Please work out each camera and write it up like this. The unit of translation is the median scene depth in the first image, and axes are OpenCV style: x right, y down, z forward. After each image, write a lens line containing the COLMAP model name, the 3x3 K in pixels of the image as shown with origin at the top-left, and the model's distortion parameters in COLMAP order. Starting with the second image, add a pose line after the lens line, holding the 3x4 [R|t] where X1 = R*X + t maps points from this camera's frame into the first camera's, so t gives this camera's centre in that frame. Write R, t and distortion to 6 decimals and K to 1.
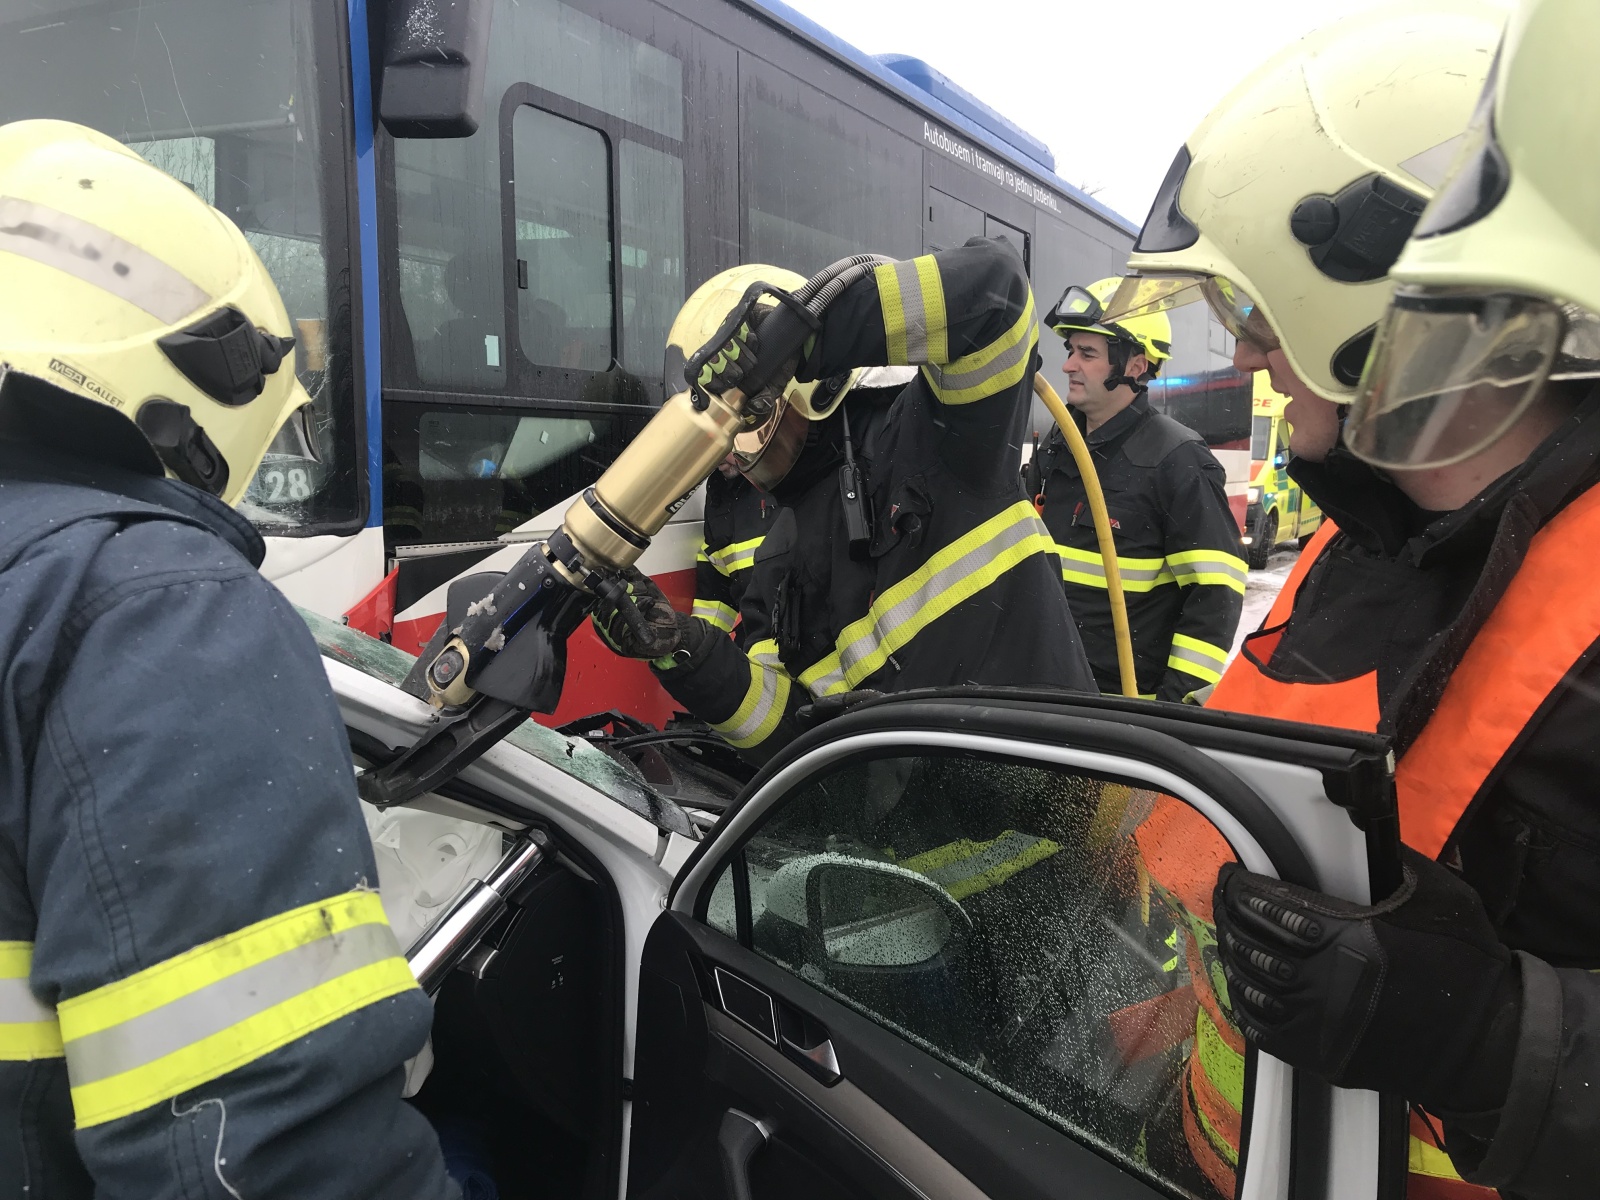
lens RADIAL K [[1308.5, 0, 793.3], [0, 1308.5, 593.9], [0, 0, 1]] dist [0.022704, 0.002886]
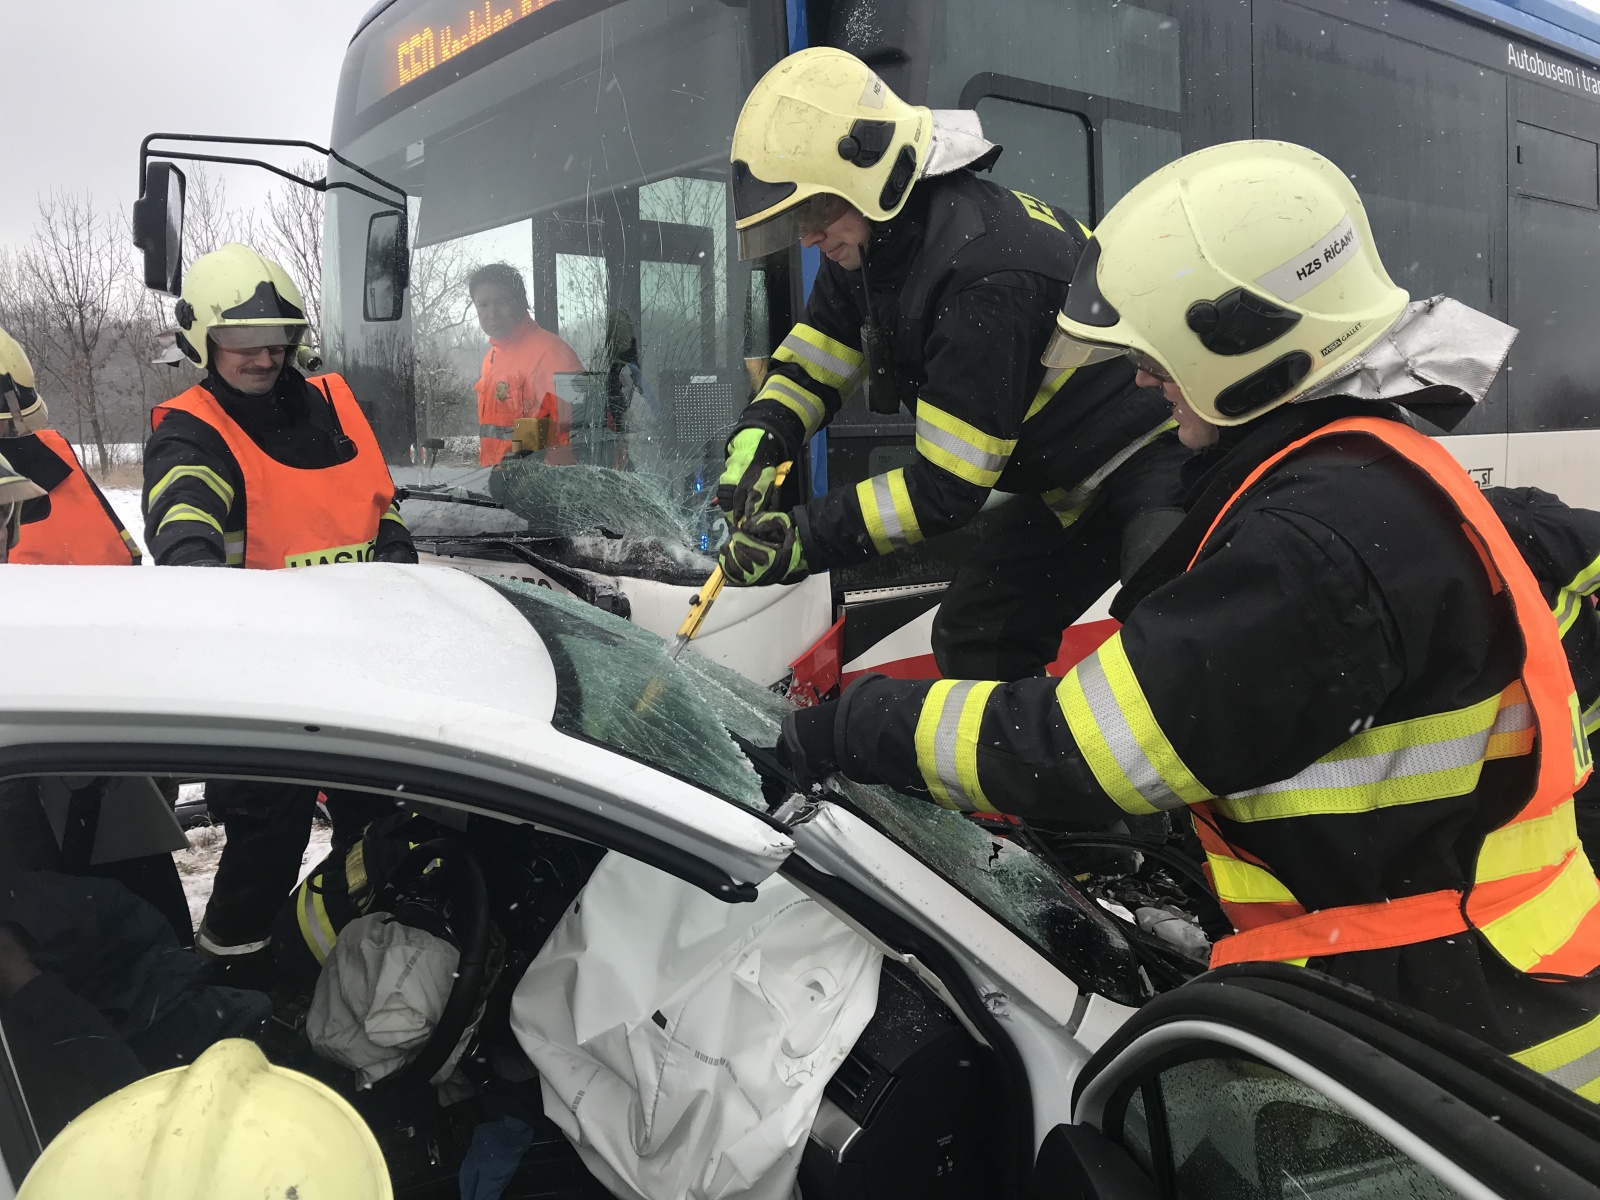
lens RADIAL K [[1308.5, 0, 793.3], [0, 1308.5, 593.9], [0, 0, 1]] dist [0.022704, 0.002886]
pose [[0.917429, -0.008245, -0.397814, 0.034335], [0.006721, 0.999964, -0.005224, -0.030584], [0.397842, 0.002119, 0.917451, 0.135265]]
